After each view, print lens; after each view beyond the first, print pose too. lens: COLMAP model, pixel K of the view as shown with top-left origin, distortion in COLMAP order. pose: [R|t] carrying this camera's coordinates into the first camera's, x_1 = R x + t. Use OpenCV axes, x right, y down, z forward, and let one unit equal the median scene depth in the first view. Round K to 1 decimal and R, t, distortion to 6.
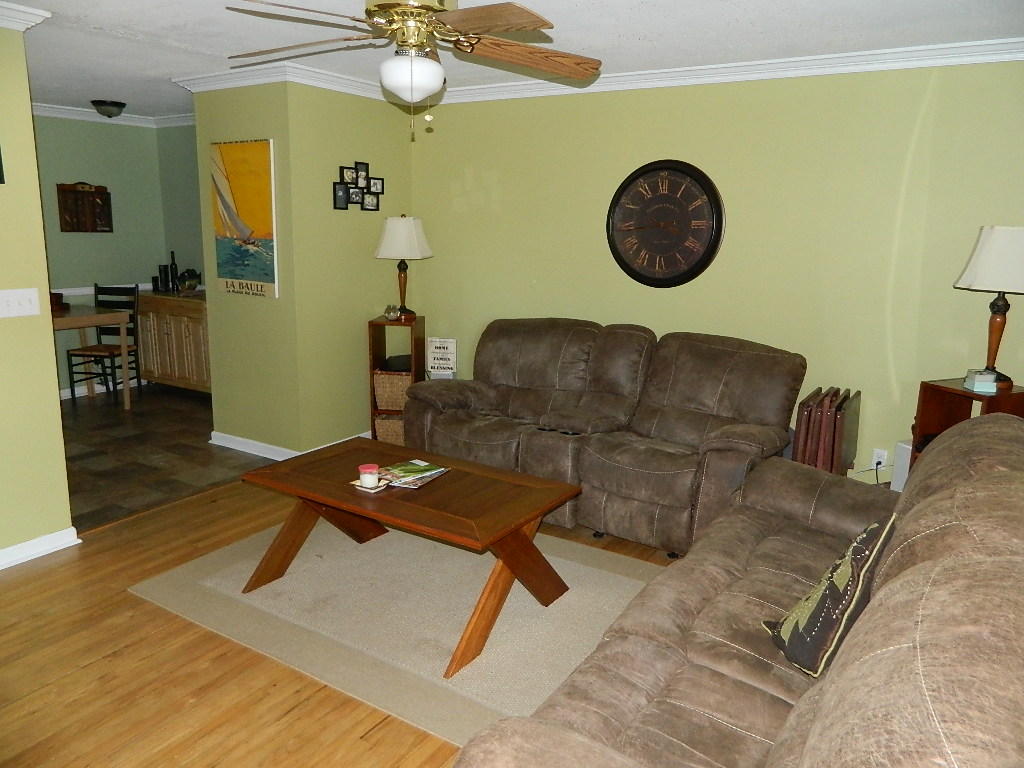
lens RADIAL K [[772.1, 0, 513.4], [0, 772.1, 383.4], [0, 0, 1]] dist [0.000829, 0.002172]
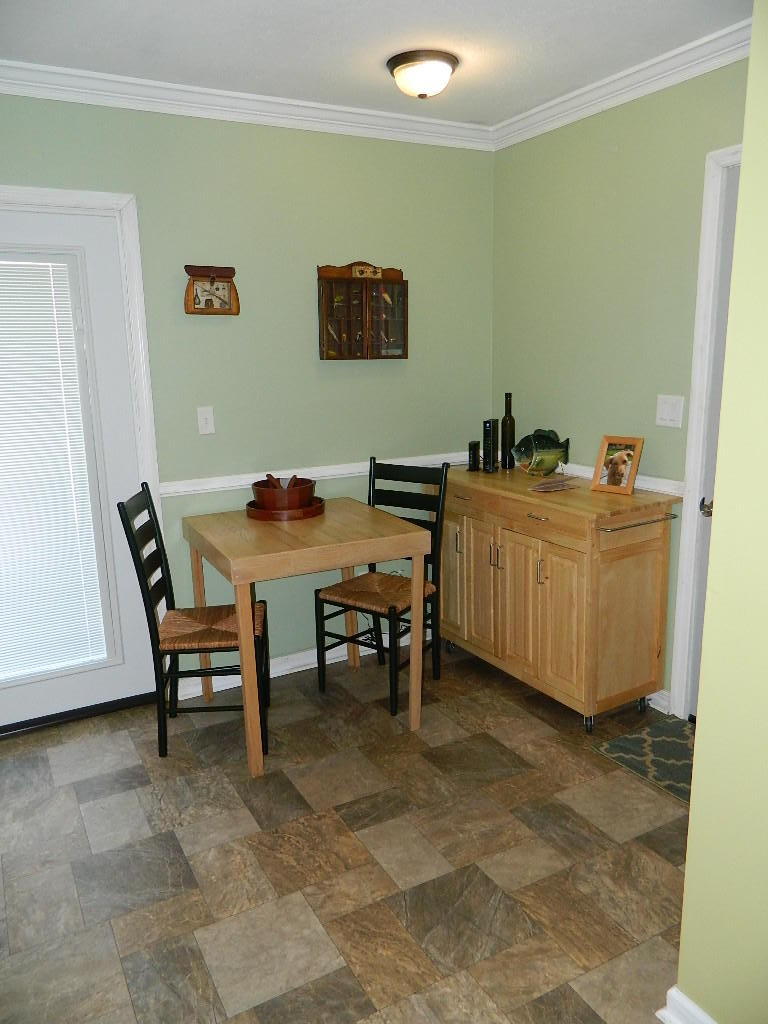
lens RADIAL K [[772.1, 0, 375.0], [0, 772.1, 517.6], [0, 0, 1]] dist [0.000829, 0.002172]
pose [[0.882048, 0.067432, -0.466309, -0.288672], [-0.060051, 0.997723, 0.030689, -0.103234], [0.467317, 0.000933, 0.884090, 0.531290]]
